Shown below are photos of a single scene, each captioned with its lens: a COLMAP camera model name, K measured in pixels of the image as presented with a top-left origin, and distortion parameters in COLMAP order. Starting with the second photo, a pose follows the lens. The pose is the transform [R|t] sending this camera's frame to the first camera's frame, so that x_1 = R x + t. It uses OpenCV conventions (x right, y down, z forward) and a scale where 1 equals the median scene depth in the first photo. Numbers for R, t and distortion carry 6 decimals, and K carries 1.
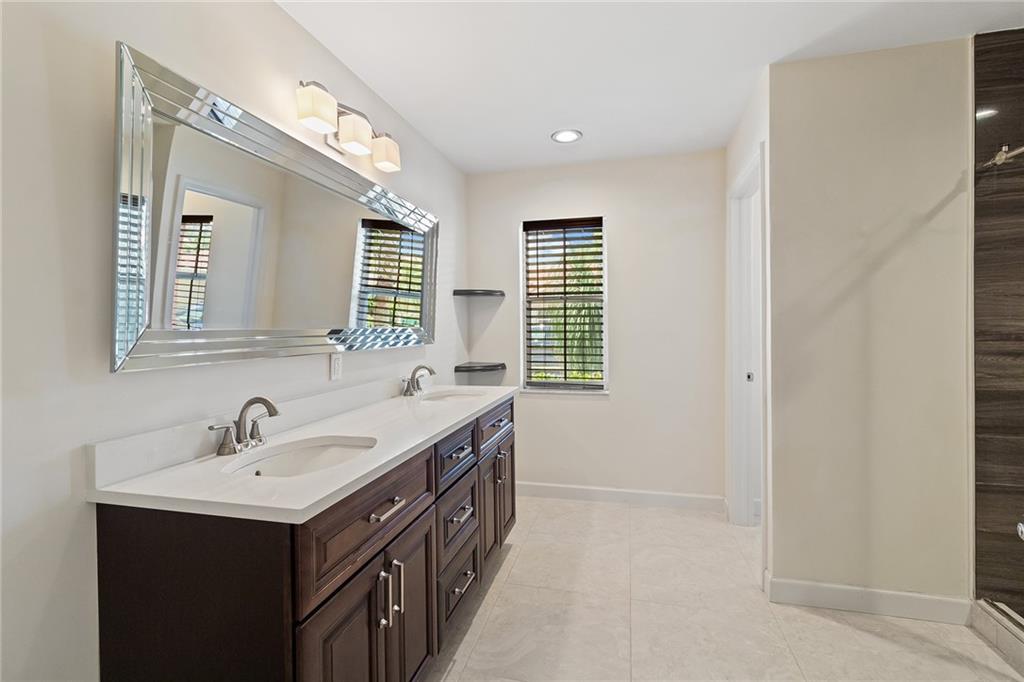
lens RADIAL K [[467.8, 0, 512.0], [0, 467.8, 328.2], [0, 0, 1]] dist [0.002813, -0.000332]
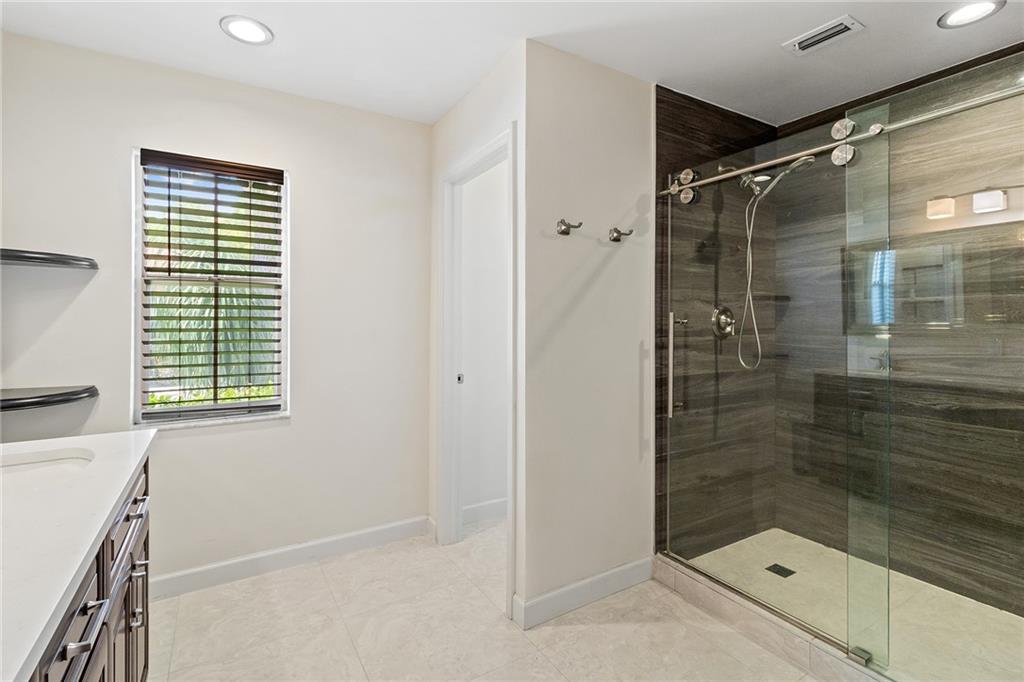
lens RADIAL K [[477.1, 0, 509.3], [0, 477.1, 316.8], [0, 0, 1]] dist [0.004304, 0.000471]
pose [[0.699355, 0.015063, 0.714616, -0.085945], [-0.004323, 0.999849, -0.016845, -0.001957], [-0.714762, 0.008692, 0.699314, 0.238877]]
